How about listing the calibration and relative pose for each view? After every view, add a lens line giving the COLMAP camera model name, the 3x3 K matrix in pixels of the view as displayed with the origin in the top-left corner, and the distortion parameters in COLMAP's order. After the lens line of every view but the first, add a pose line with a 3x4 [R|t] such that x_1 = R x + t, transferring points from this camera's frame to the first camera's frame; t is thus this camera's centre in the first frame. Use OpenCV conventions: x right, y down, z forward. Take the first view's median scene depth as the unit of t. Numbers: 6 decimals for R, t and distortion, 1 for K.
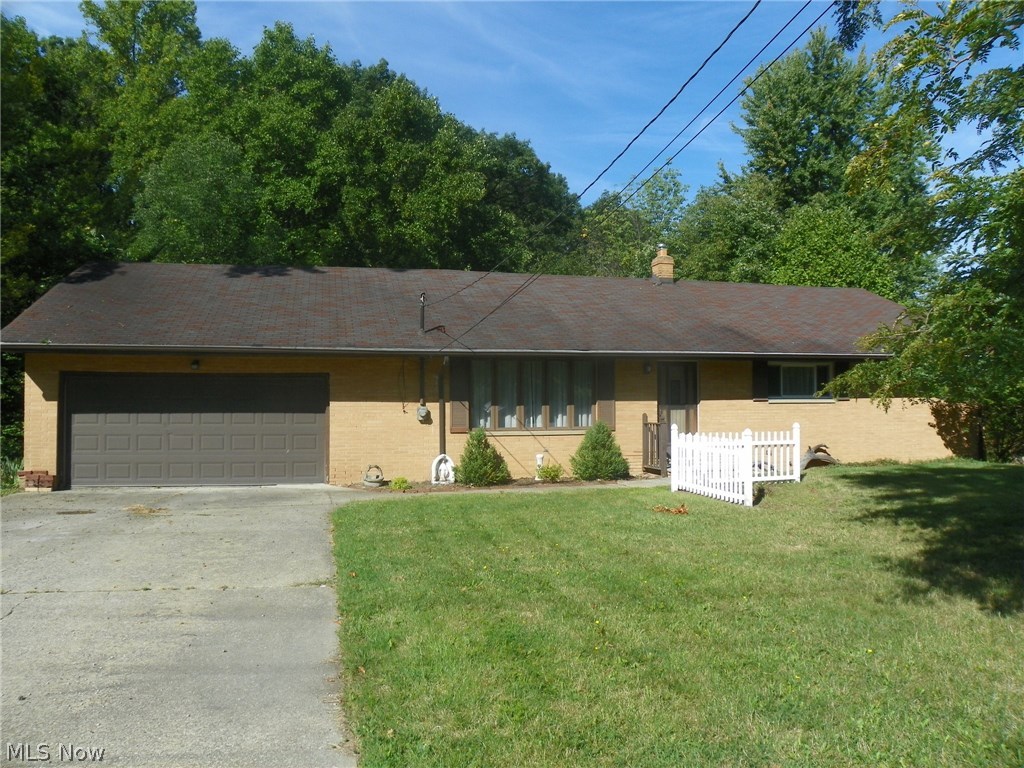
lens RADIAL K [[800.8, 0, 512.0], [0, 800.8, 384.0], [0, 0, 1]] dist [-0.105801, 0.000419]
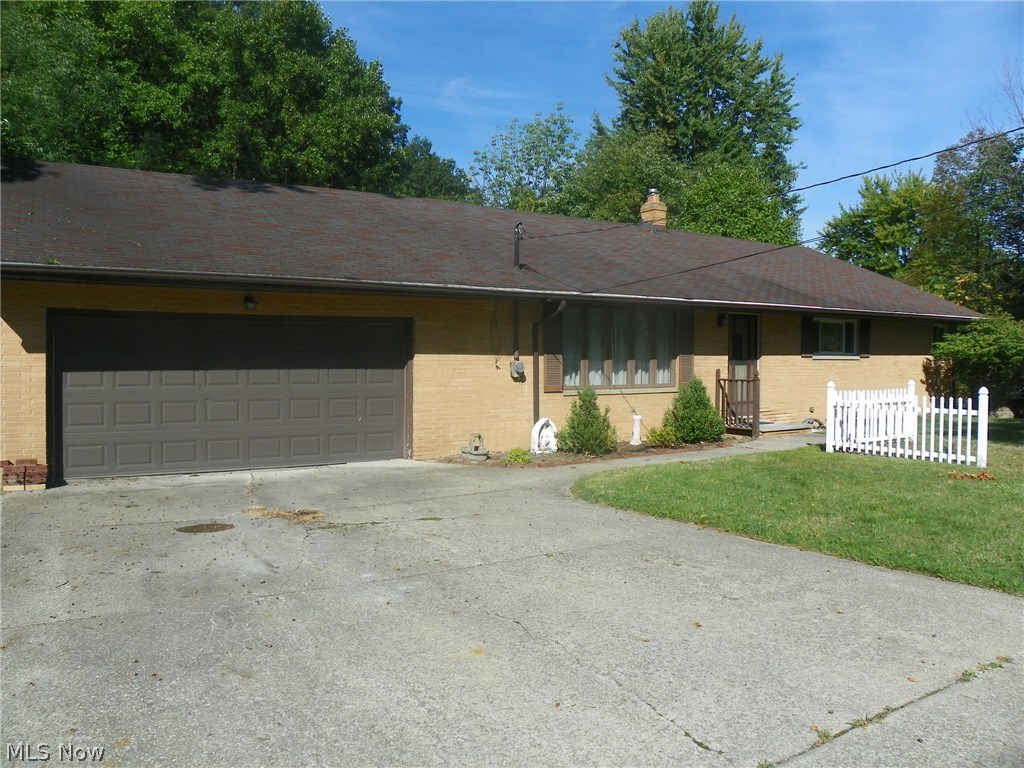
lens RADIAL K [[806.6, 0, 512.0], [0, 806.6, 384.0], [0, 0, 1]] dist [-0.153178, 0.094660]
pose [[0.945022, -0.007373, 0.326923, -0.383589], [-0.010427, 0.998558, 0.052660, 0.008427], [-0.326840, -0.053174, 0.943583, 0.216239]]
